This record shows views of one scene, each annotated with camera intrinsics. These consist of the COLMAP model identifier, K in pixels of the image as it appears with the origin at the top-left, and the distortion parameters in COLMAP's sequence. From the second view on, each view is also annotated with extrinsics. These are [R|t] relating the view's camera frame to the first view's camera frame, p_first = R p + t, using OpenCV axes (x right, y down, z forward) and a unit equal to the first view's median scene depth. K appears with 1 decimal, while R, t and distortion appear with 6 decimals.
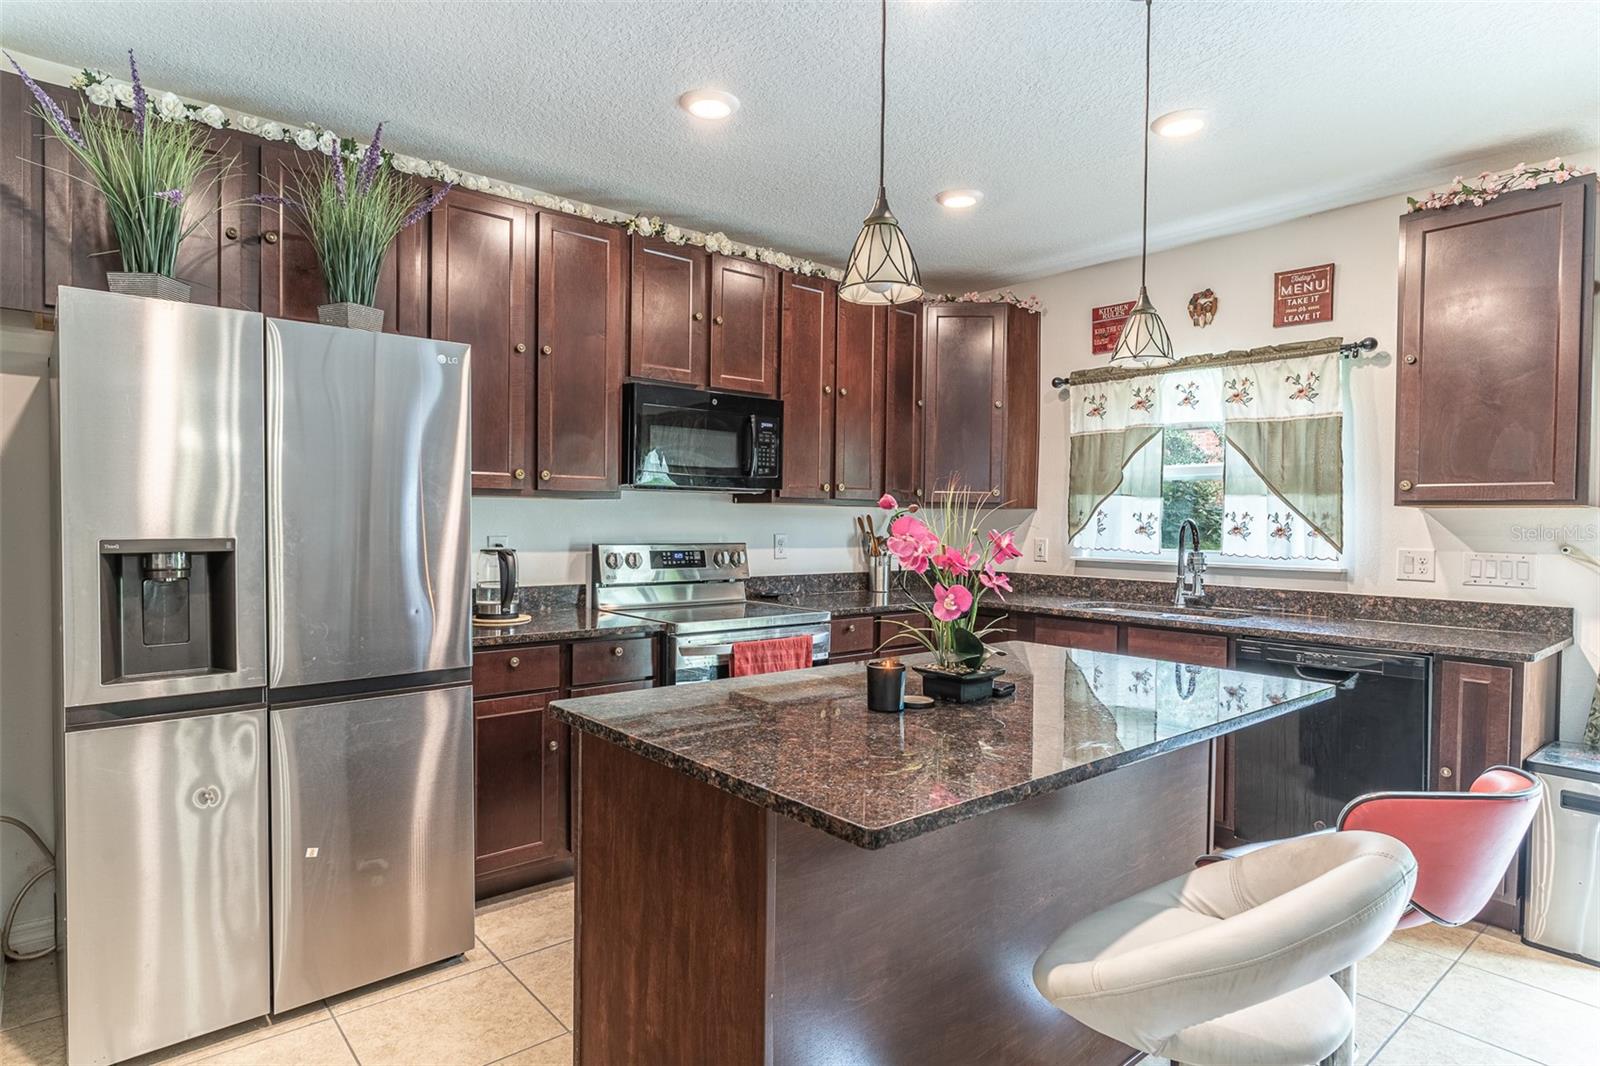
lens RADIAL K [[866.8, 0, 793.9], [0, 866.8, 541.0], [0, 0, 1]] dist [-0.005206, 0.000453]
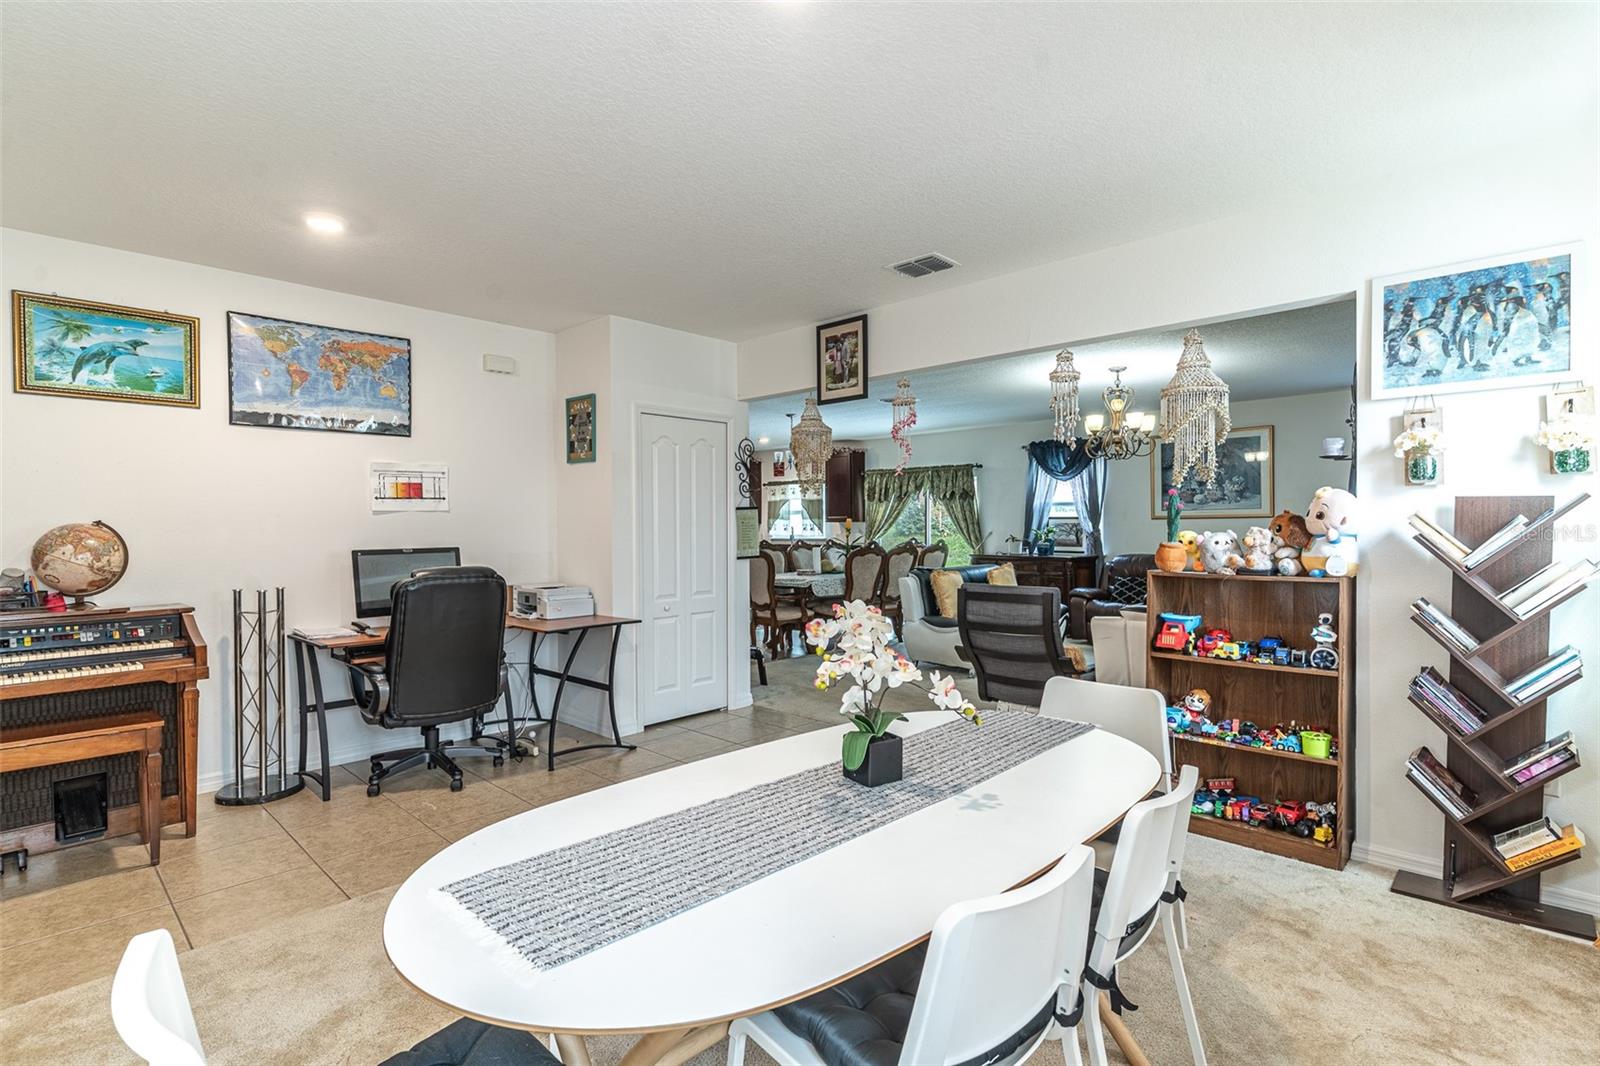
lens RADIAL K [[762.3, 0, 788.0], [0, 762.3, 533.8], [0, 0, 1]] dist [0.000586, -0.000852]
pose [[0.994736, -0.017325, 0.100994, 0.124751], [0.019251, 0.999650, -0.018126, 0.067478], [-0.100645, 0.019975, 0.994722, -2.280583]]
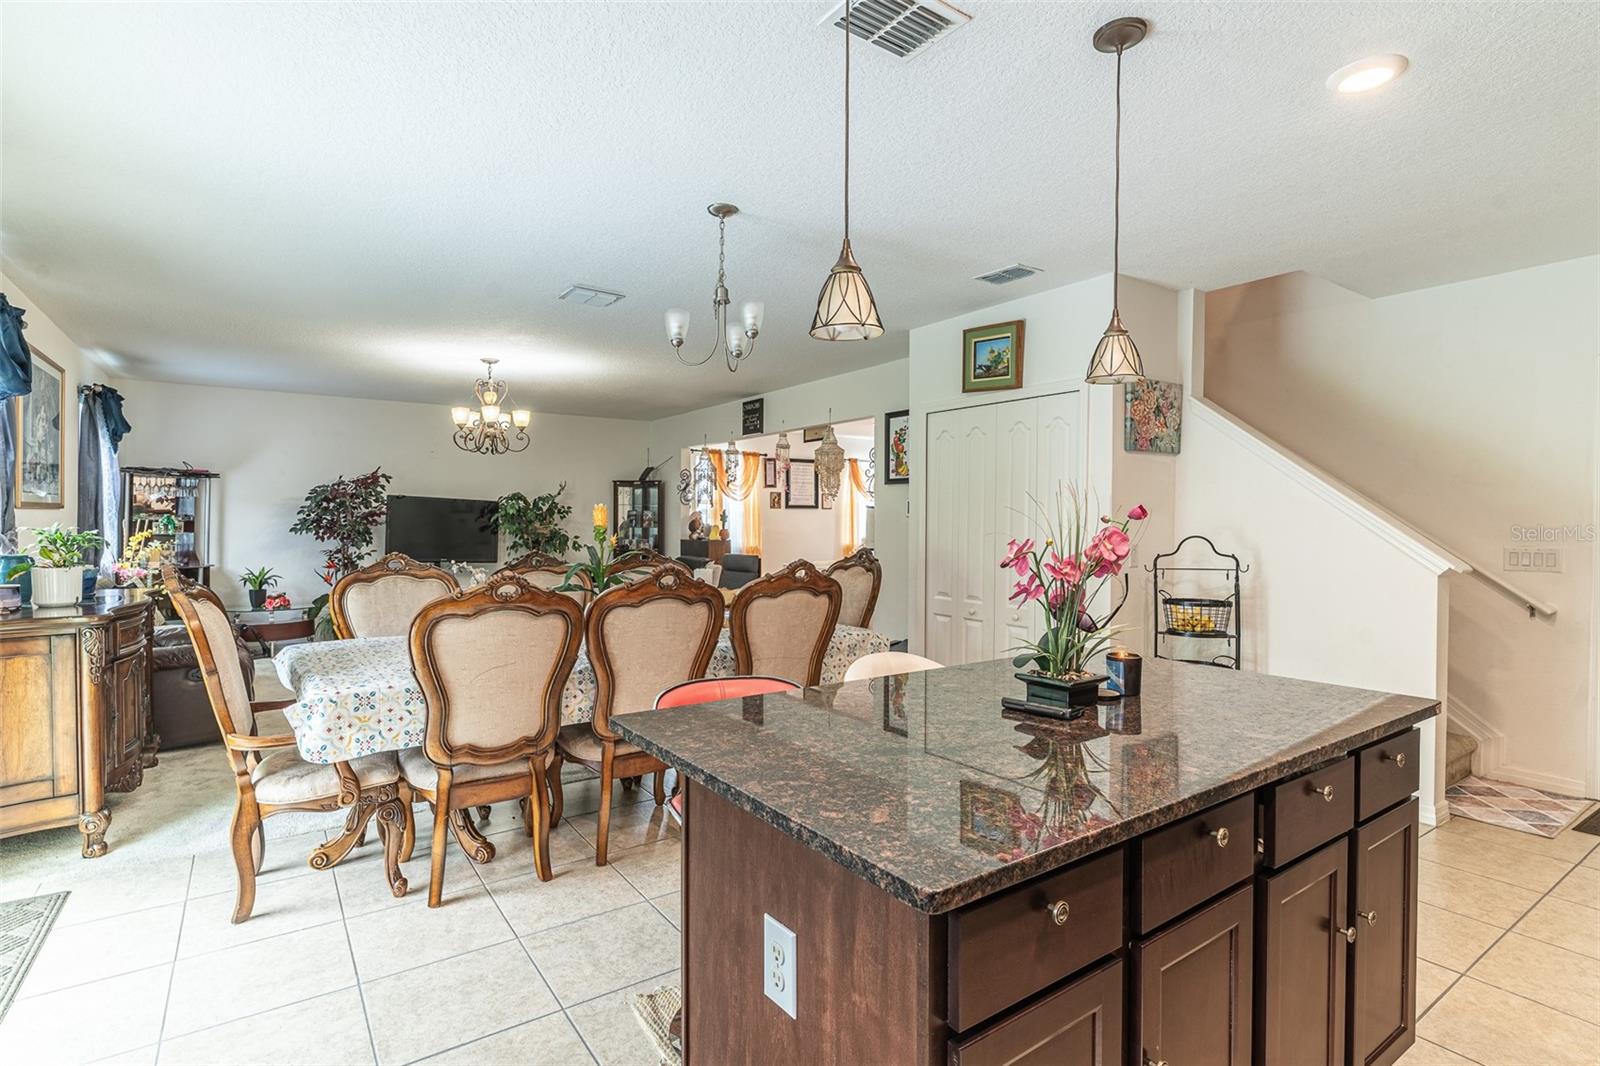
lens RADIAL K [[785.3, 0, 789.0], [0, 785.3, 530.6], [0, 0, 1]] dist [-0.000845, 0.001199]
pose [[-0.994001, -0.018335, 0.107819, 0.203438], [-0.013902, 0.999032, 0.041725, -0.031592], [-0.108480, 0.039976, -0.993295, 0.997619]]
